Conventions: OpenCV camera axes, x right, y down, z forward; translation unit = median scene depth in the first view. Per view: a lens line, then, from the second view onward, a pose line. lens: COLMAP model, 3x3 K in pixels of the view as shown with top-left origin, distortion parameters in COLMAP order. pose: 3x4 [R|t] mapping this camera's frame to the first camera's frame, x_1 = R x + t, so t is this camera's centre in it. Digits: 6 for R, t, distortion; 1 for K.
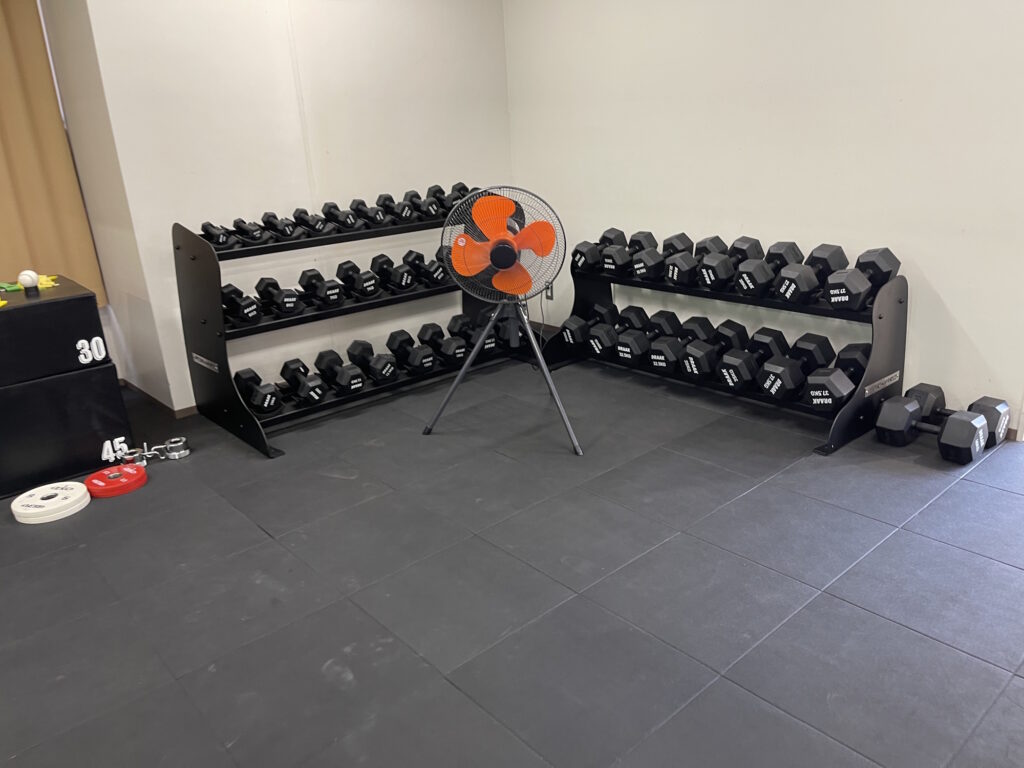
lens RADIAL K [[775.5, 0, 512.9], [0, 775.5, 390.8], [0, 0, 1]] dist [0.033736, -0.018125]
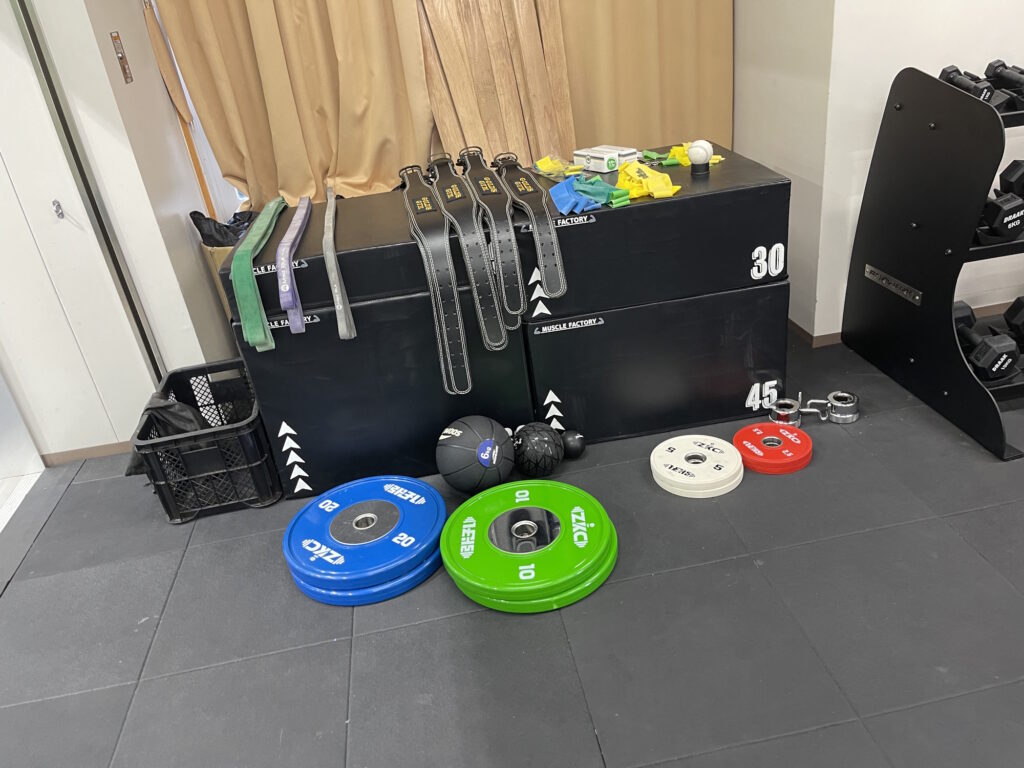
lens RADIAL K [[775.5, 0, 511.1], [0, 775.5, 380.9], [0, 0, 1]] dist [0.033736, -0.018125]
pose [[0.834657, 0.207967, -0.509997, -0.335043], [-0.112935, 0.970920, 0.211093, -0.066341], [0.539067, -0.118594, 0.833872, 0.260706]]
